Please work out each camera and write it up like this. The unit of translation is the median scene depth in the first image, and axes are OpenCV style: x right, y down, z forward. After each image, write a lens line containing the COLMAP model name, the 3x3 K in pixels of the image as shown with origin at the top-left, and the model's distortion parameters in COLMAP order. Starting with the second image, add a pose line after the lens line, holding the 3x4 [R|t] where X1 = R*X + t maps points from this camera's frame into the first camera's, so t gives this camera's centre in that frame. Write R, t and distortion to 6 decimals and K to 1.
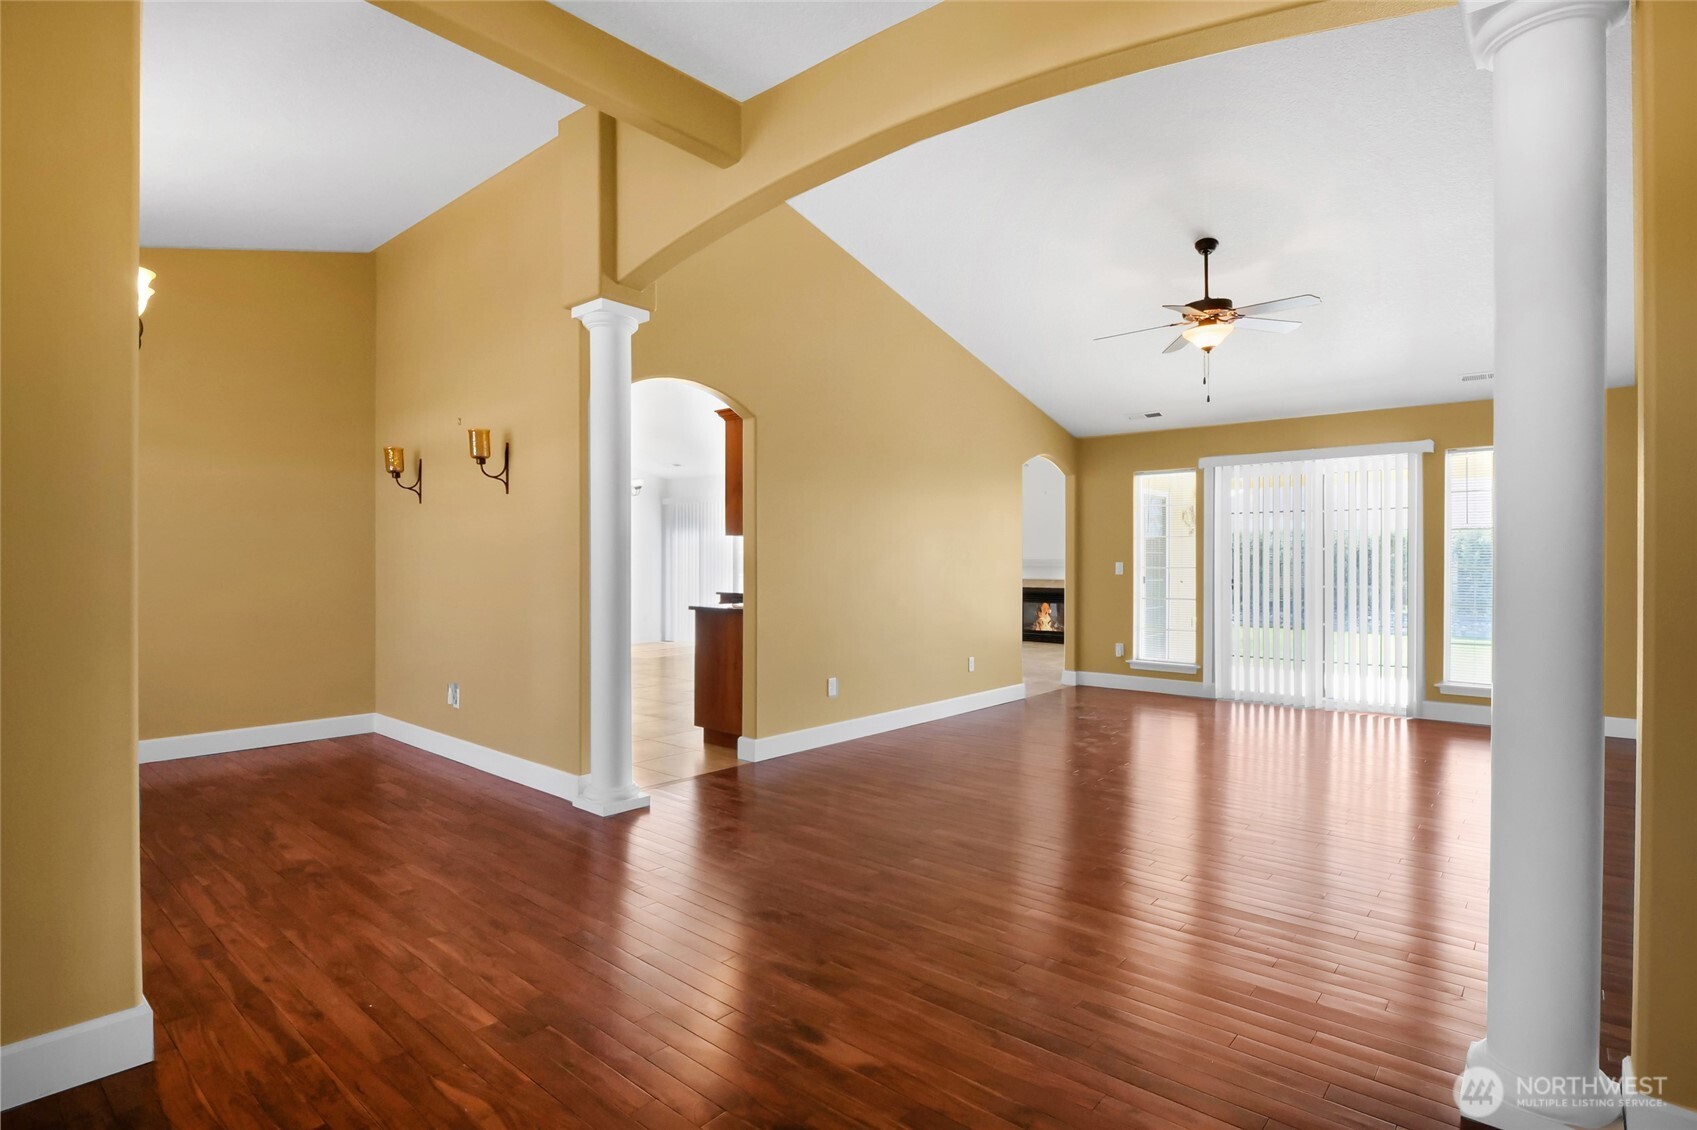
lens RADIAL K [[859.2, 0, 852.3], [0, 859.2, 546.7], [0, 0, 1]] dist [0.001623, 0.000037]
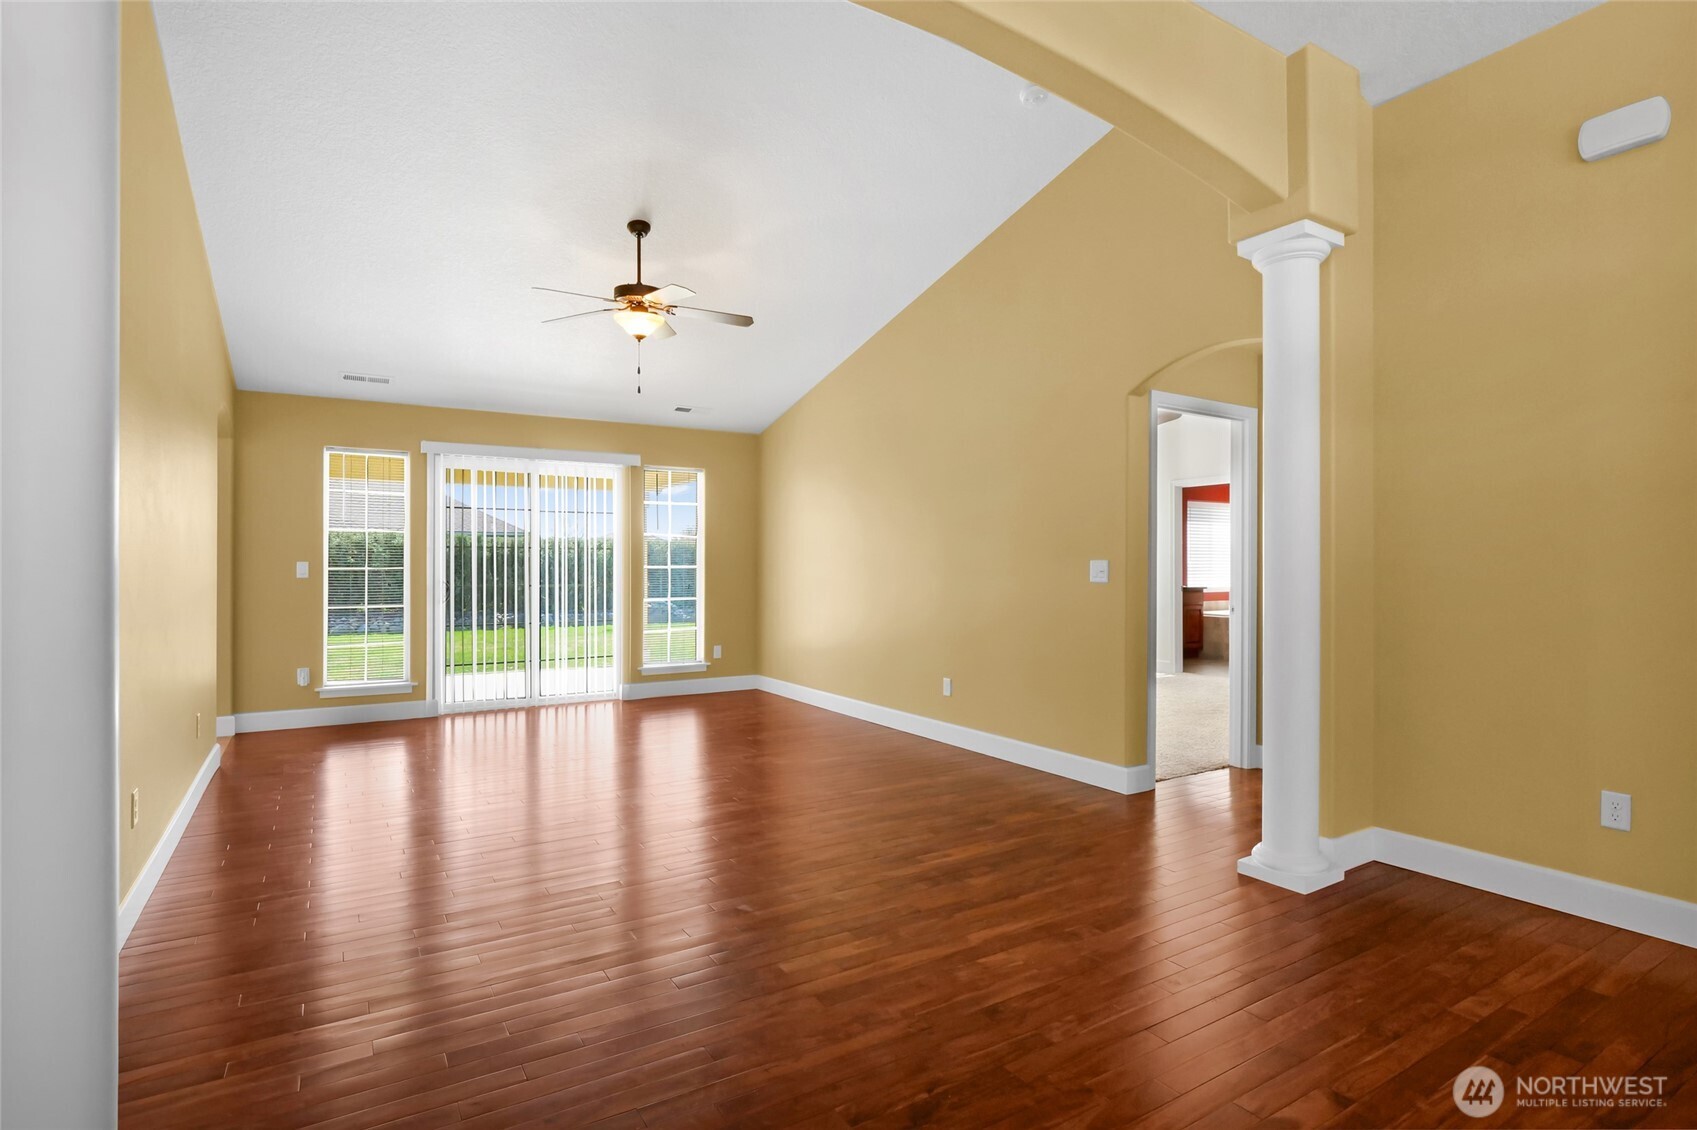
lens RADIAL K [[852.6, 0, 848.5], [0, 852.6, 565.0], [0, 0, 1]] dist [-0.024193, 0.000113]
pose [[0.283148, -0.004972, 0.959063, -0.296766], [-0.020686, 0.999722, 0.011290, 0.003115], [-0.958853, -0.023036, 0.282967, 0.362411]]
